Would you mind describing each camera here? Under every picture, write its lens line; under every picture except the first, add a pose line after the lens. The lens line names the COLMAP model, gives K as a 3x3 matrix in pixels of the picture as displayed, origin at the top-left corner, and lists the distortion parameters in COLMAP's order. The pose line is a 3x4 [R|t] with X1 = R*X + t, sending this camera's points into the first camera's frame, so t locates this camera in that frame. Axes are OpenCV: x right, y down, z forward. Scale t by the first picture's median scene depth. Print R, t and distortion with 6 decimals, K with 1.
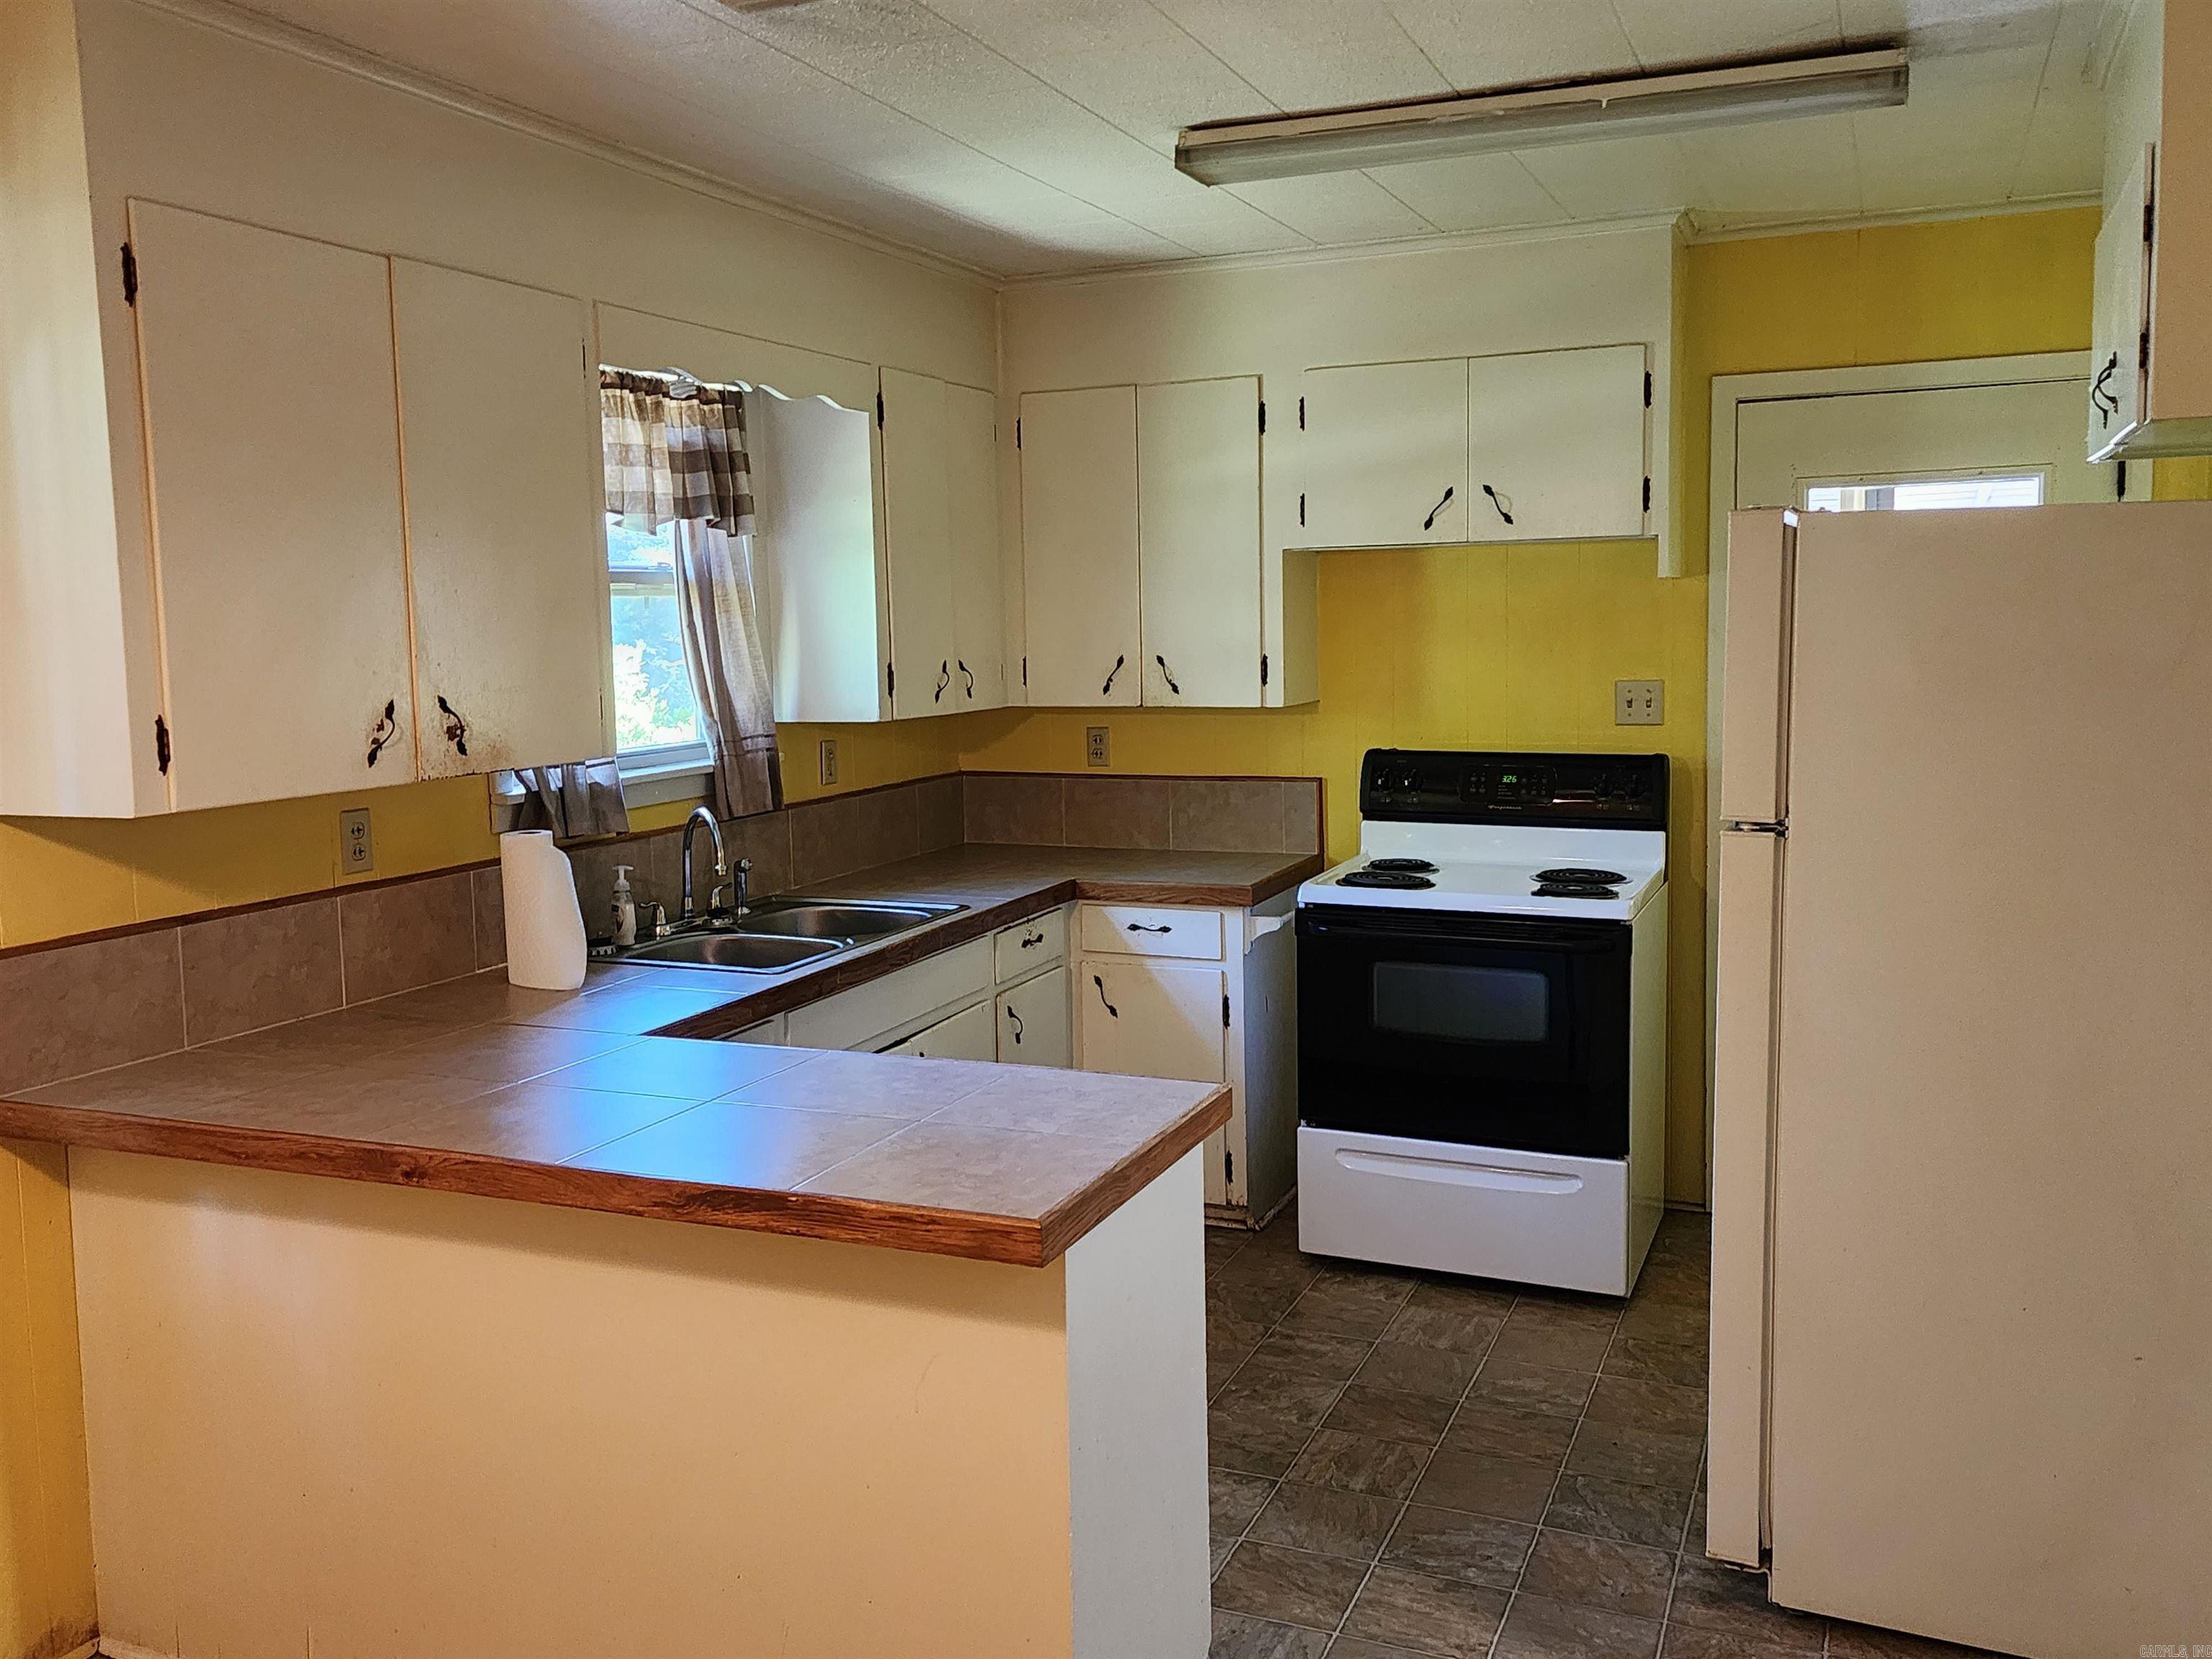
lens RADIAL K [[1844.5, 0, 1113.9], [0, 1844.5, 782.5], [0, 0, 1]] dist [0.066299, -0.029424]
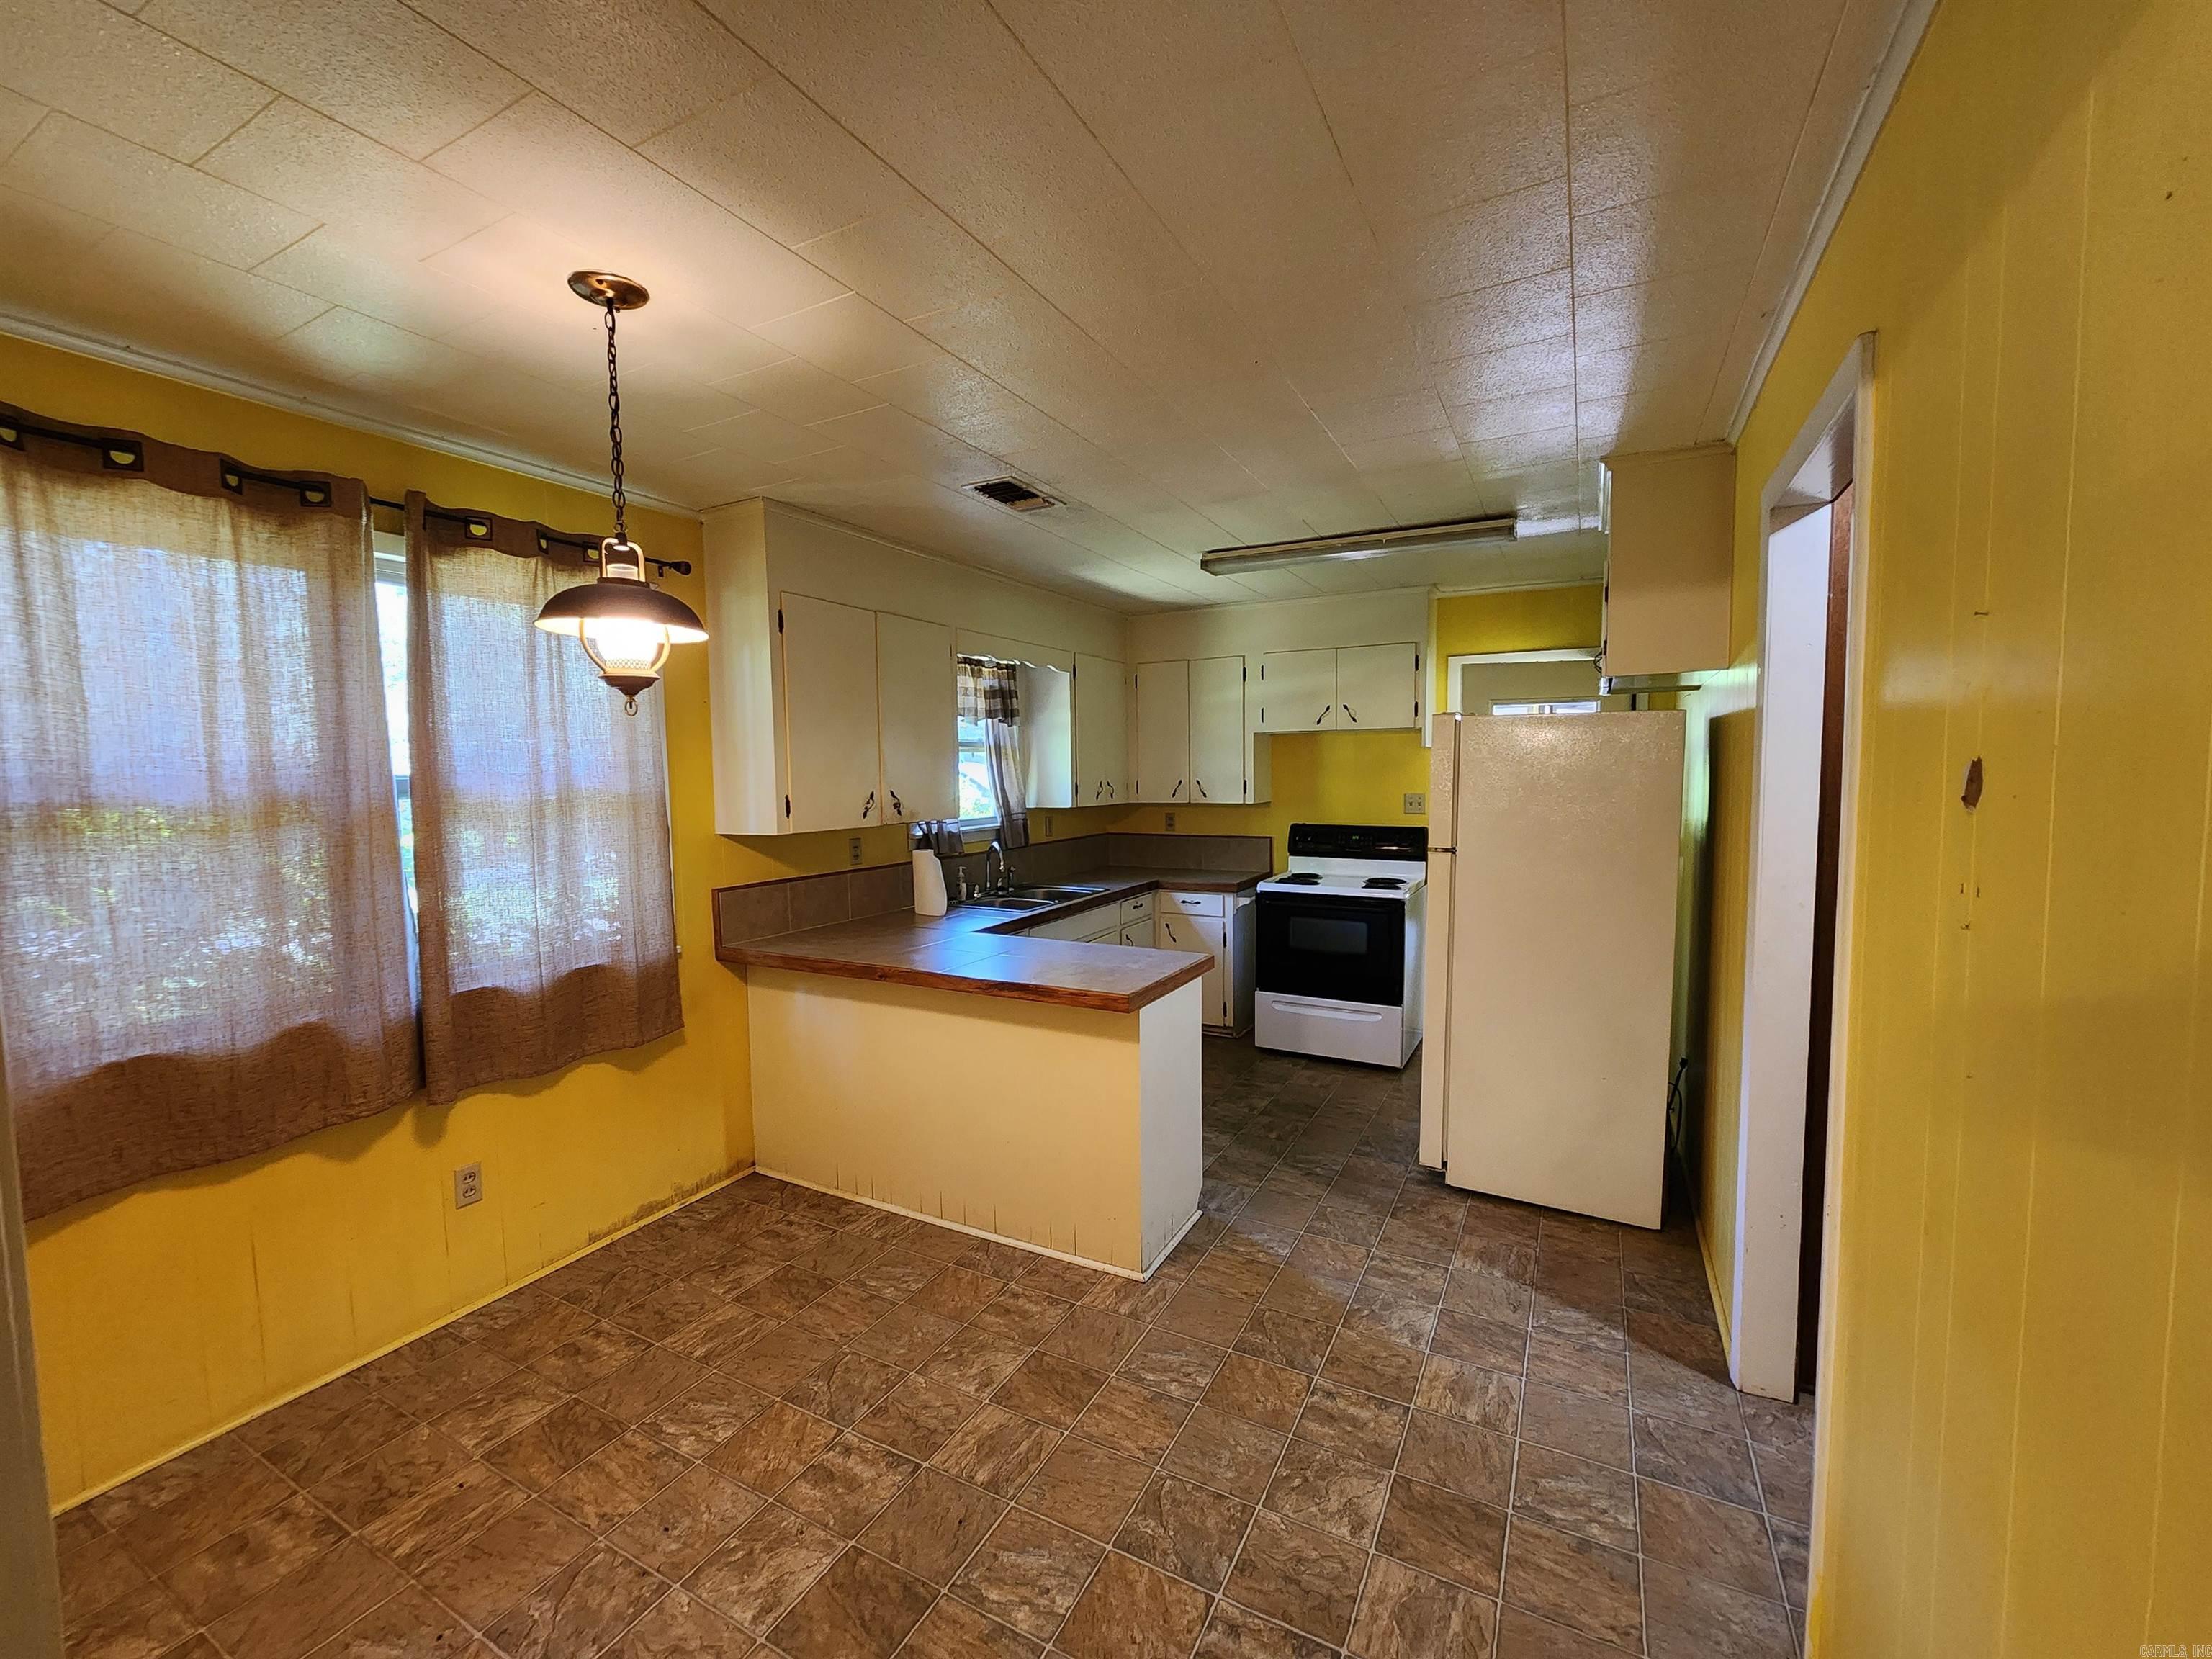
lens RADIAL K [[914.2, 0, 1117.5], [0, 914.2, 829.2], [0, 0, 1]] dist [0.004396, 0.001414]
pose [[0.996582, 0.011310, -0.081832, 0.024430], [-0.013490, 0.999567, -0.026136, 0.025139], [0.081501, 0.027151, 0.996303, -0.131130]]
